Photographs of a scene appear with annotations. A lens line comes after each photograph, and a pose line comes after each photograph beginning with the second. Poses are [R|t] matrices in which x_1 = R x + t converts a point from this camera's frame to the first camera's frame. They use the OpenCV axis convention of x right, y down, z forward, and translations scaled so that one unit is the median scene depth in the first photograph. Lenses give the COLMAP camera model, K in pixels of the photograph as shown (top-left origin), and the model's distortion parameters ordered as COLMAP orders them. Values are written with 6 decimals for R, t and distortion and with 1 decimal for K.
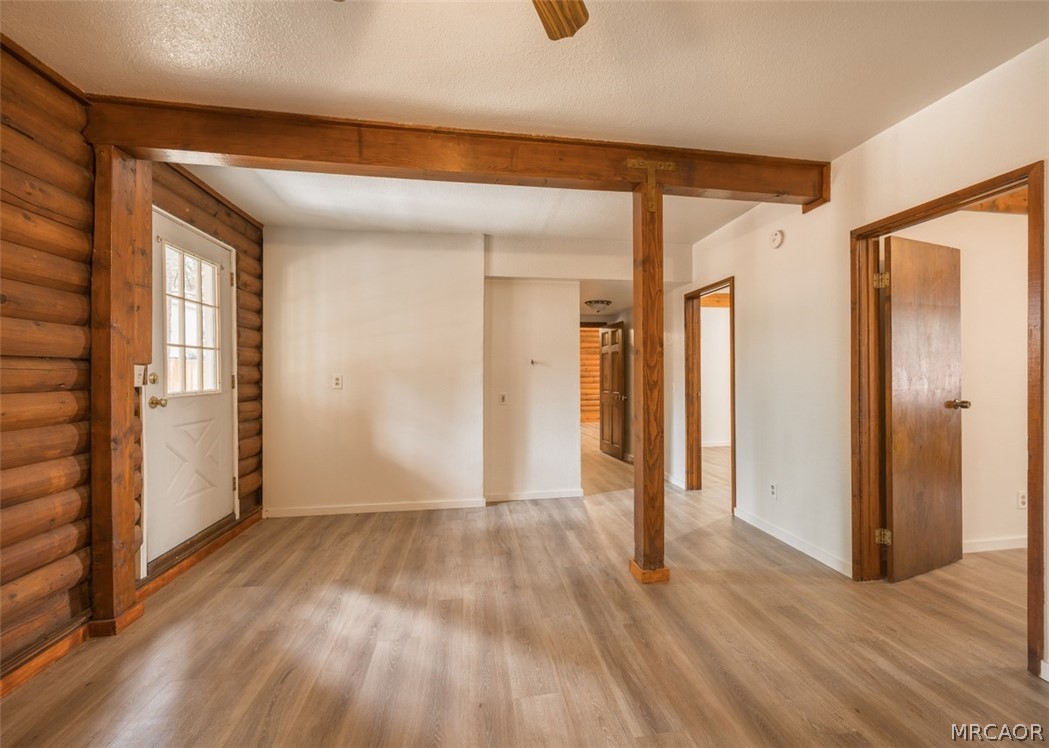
lens RADIAL K [[439.3, 0, 548.2], [0, 439.3, 375.8], [0, 0, 1]] dist [-0.001341, -0.000118]
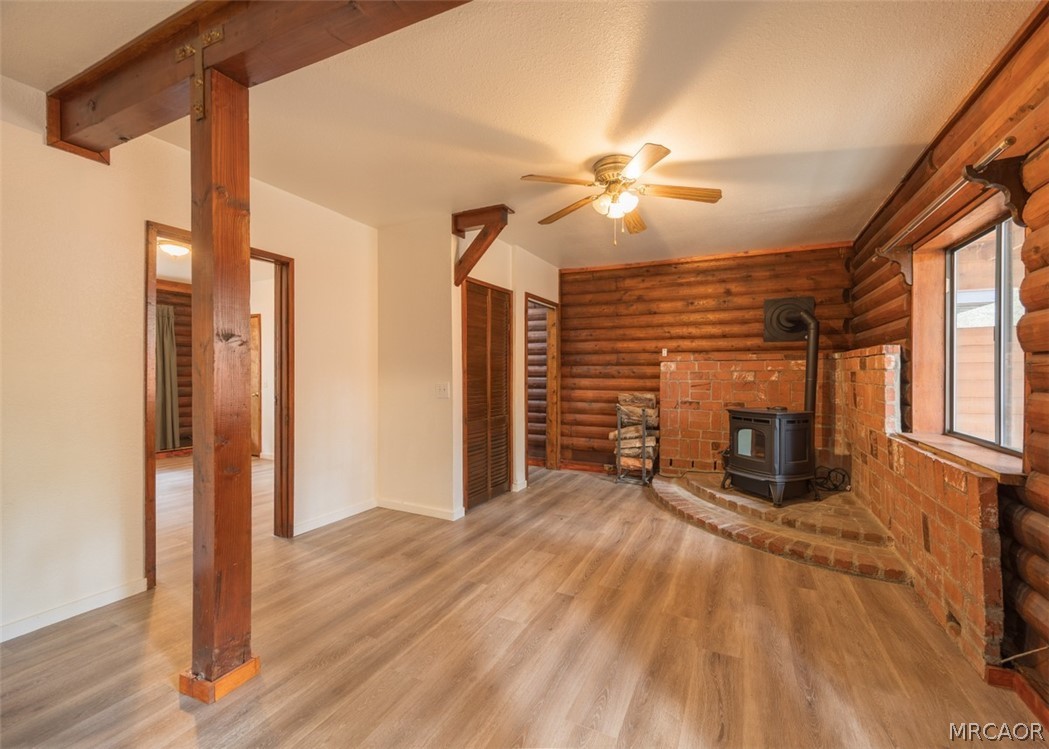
lens RADIAL K [[439.3, 0, 531.8], [0, 439.3, 375.4], [0, 0, 1]] dist [-0.001341, -0.000118]
pose [[-0.805002, -0.003596, 0.593262, -0.680404], [-0.003342, 0.999993, 0.001527, -0.002841], [-0.593263, -0.000754, -0.805008, 1.614433]]
